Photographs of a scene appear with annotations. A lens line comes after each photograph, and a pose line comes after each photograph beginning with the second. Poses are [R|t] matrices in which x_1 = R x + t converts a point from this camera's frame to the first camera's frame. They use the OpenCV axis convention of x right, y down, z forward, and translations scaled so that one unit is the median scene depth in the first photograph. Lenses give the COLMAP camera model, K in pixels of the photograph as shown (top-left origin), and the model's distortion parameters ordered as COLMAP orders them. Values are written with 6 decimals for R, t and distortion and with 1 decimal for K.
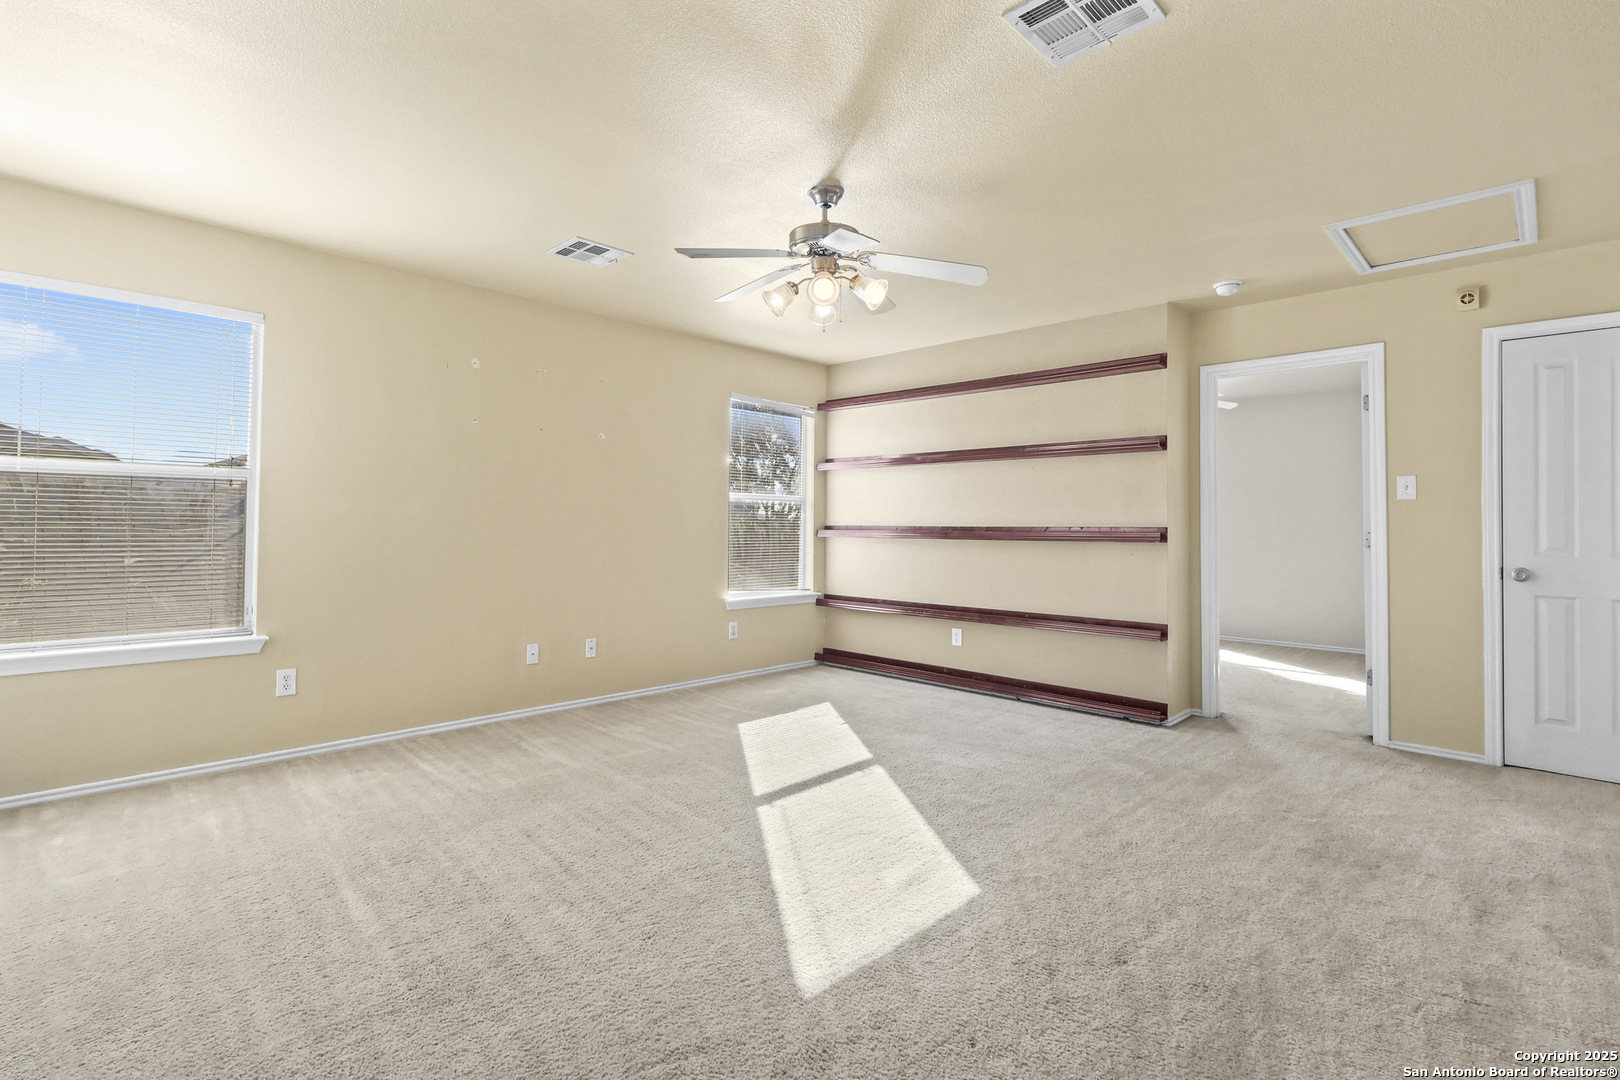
lens RADIAL K [[752.7, 0, 812.2], [0, 752.7, 529.9], [0, 0, 1]] dist [0.000651, 0.000988]
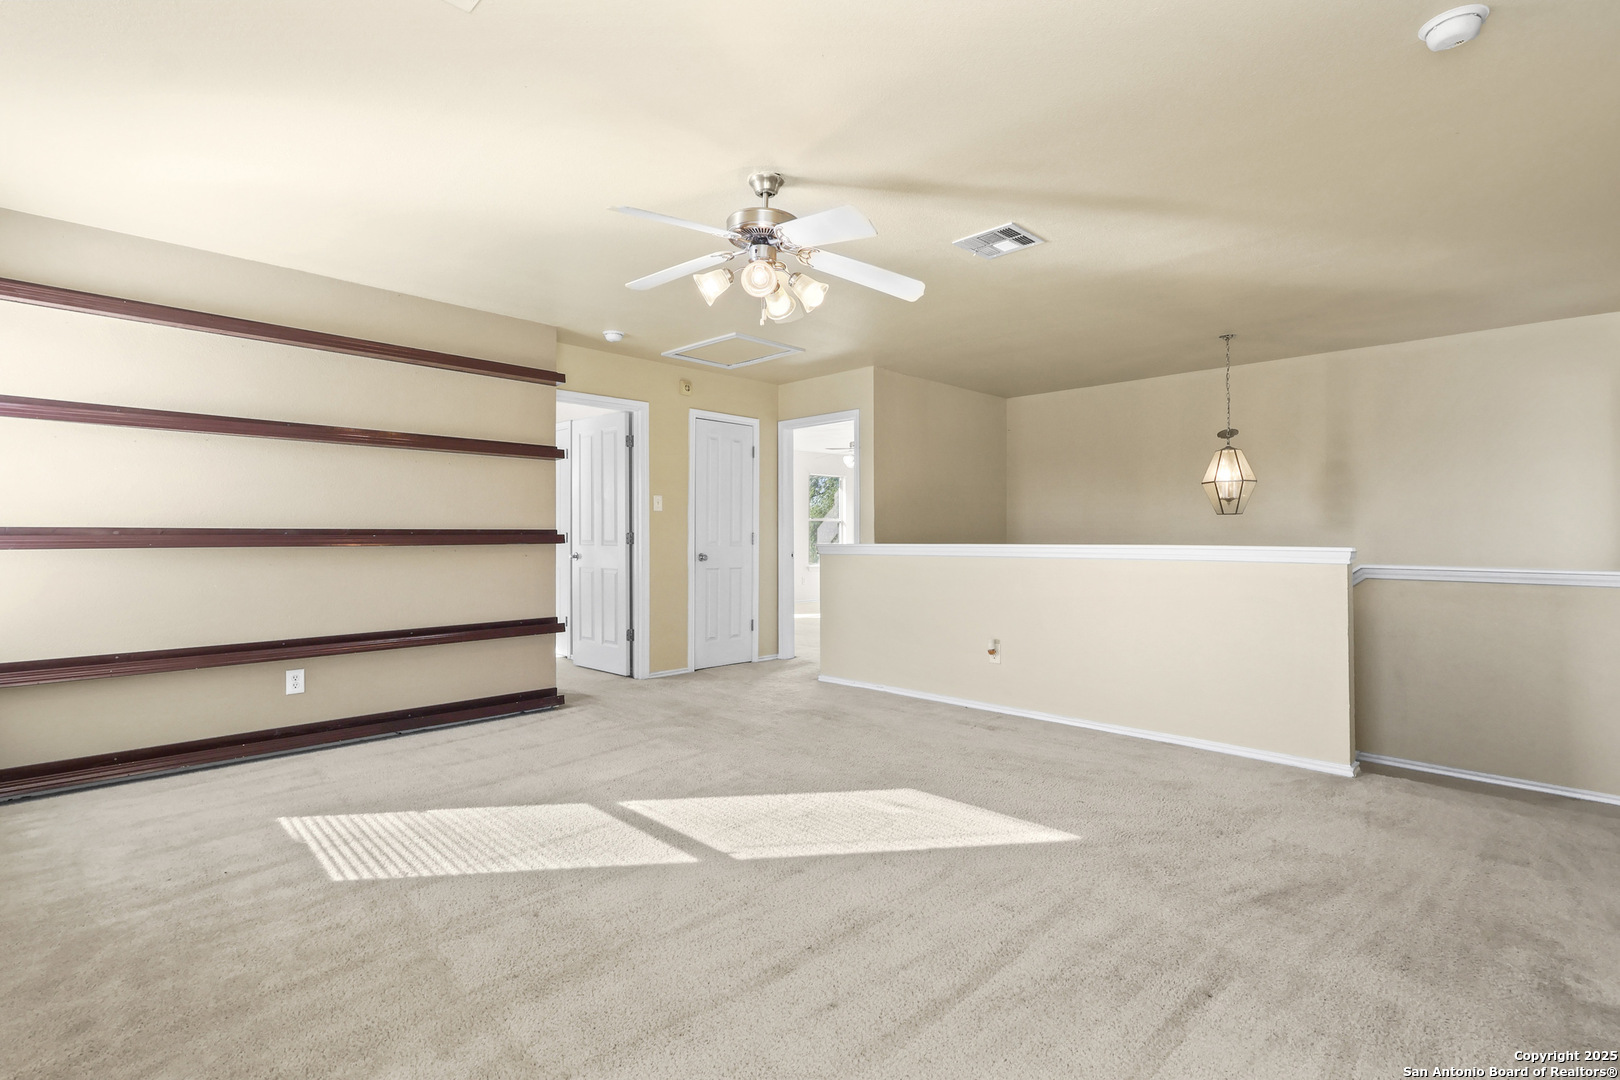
lens RADIAL K [[752.7, 0, 812.0], [0, 752.7, 537.1], [0, 0, 1]] dist [0.000651, 0.000988]
pose [[0.018844, -0.015302, 0.999705, -0.720758], [-0.003344, 0.999876, 0.015368, -0.012683], [-0.999817, -0.003632, 0.018791, 0.683438]]
